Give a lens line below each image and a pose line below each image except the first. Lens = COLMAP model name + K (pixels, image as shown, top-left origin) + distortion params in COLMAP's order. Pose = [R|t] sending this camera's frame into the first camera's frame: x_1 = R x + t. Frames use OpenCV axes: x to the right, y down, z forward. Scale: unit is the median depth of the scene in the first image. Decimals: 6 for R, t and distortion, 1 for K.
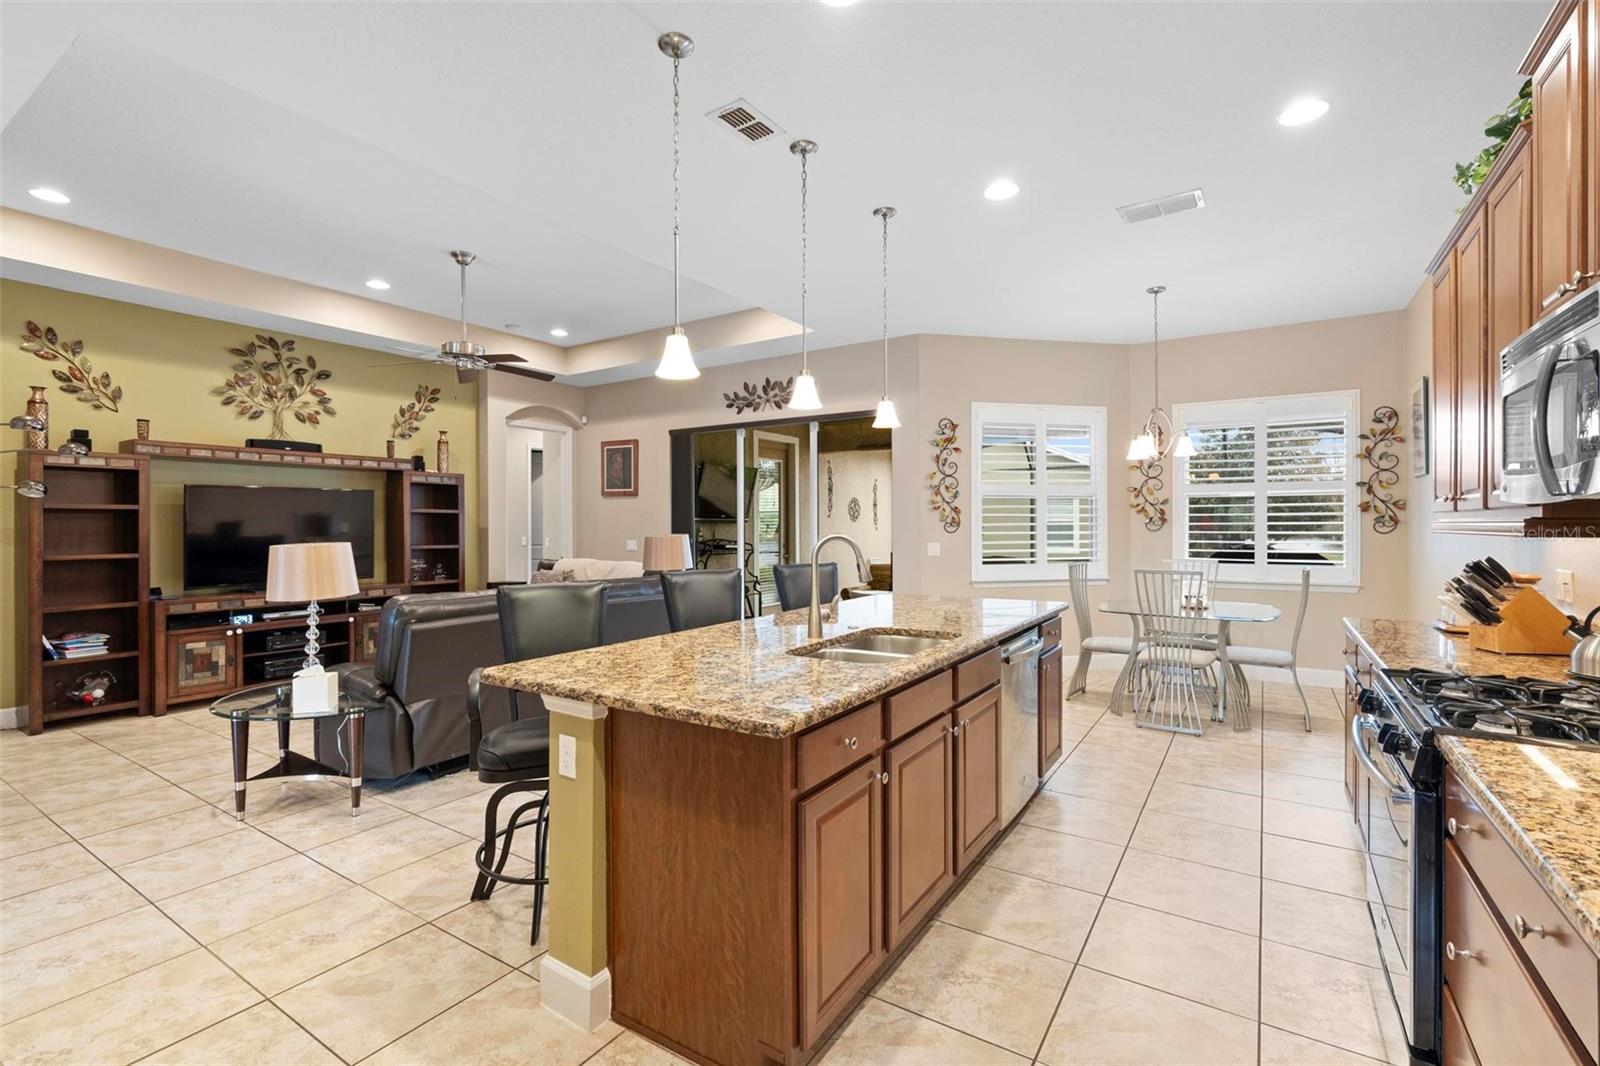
lens RADIAL K [[728.3, 0, 793.1], [0, 728.3, 525.1], [0, 0, 1]] dist [-0.011046, 0.005288]
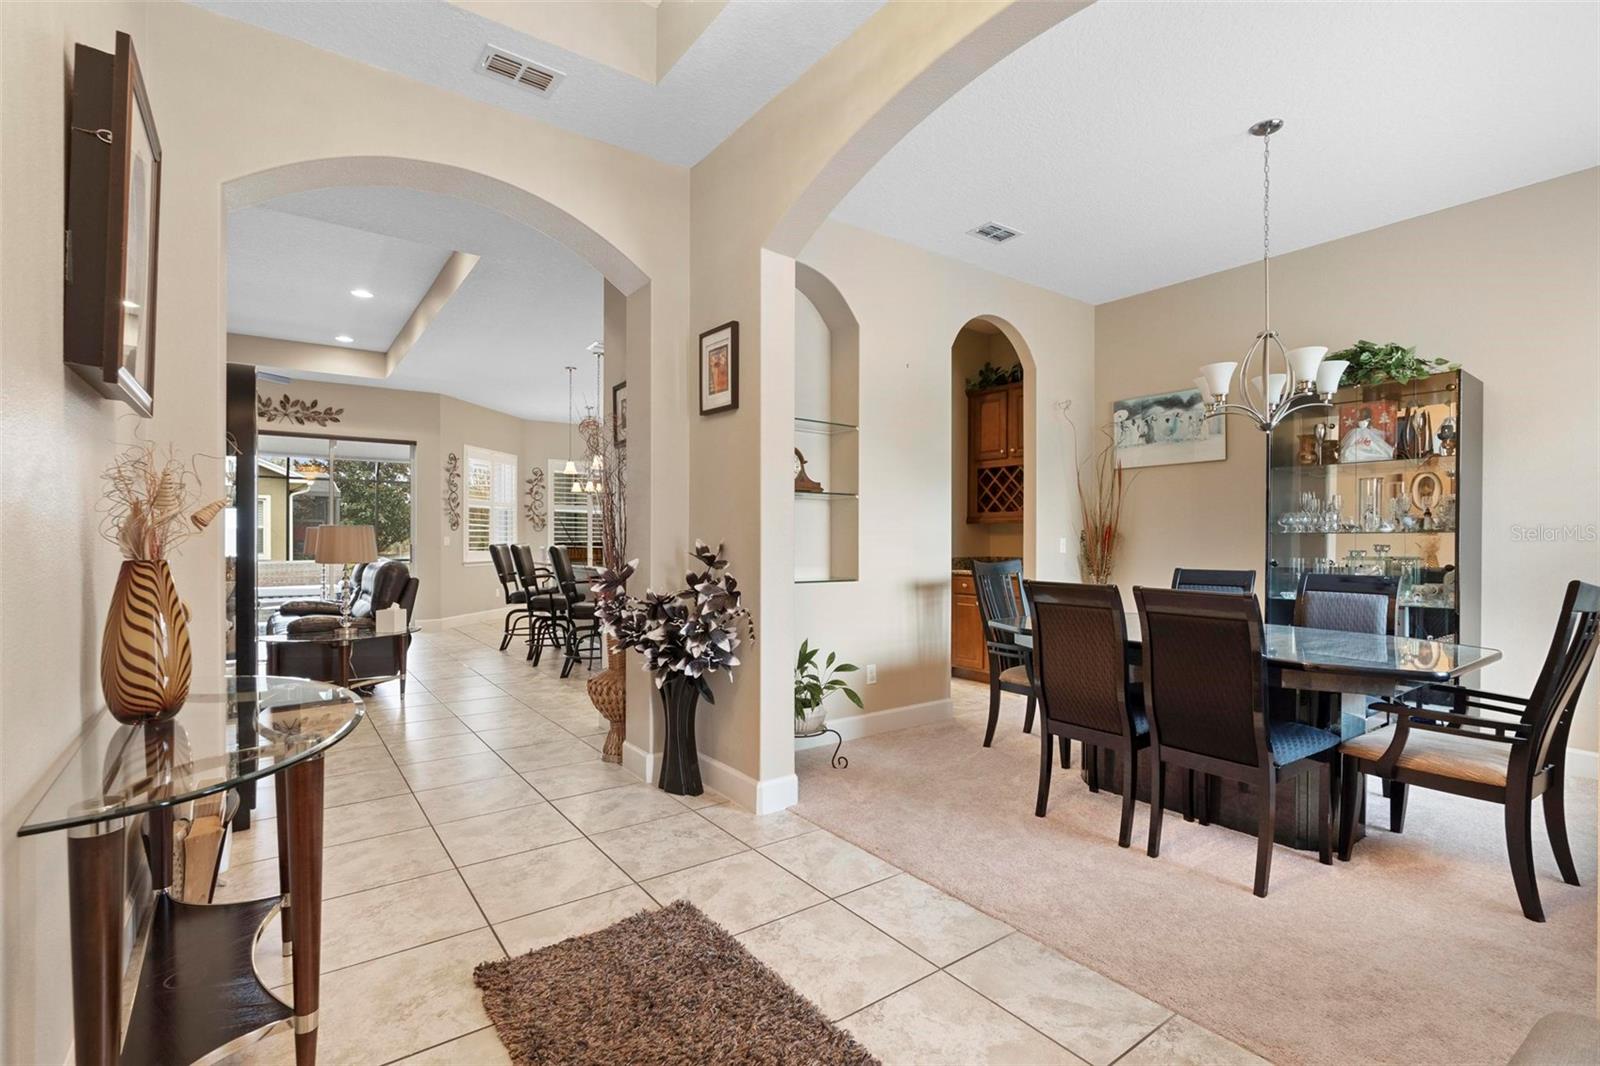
lens RADIAL K [[728.3, 0, 805.6], [0, 728.3, 538.7], [0, 0, 1]] dist [-0.011046, 0.005288]
pose [[0.336853, 0.004033, 0.941549, -1.054866], [-0.003235, 0.999990, -0.003125, 0.033669], [-0.941552, -0.001993, 0.336863, -0.203644]]
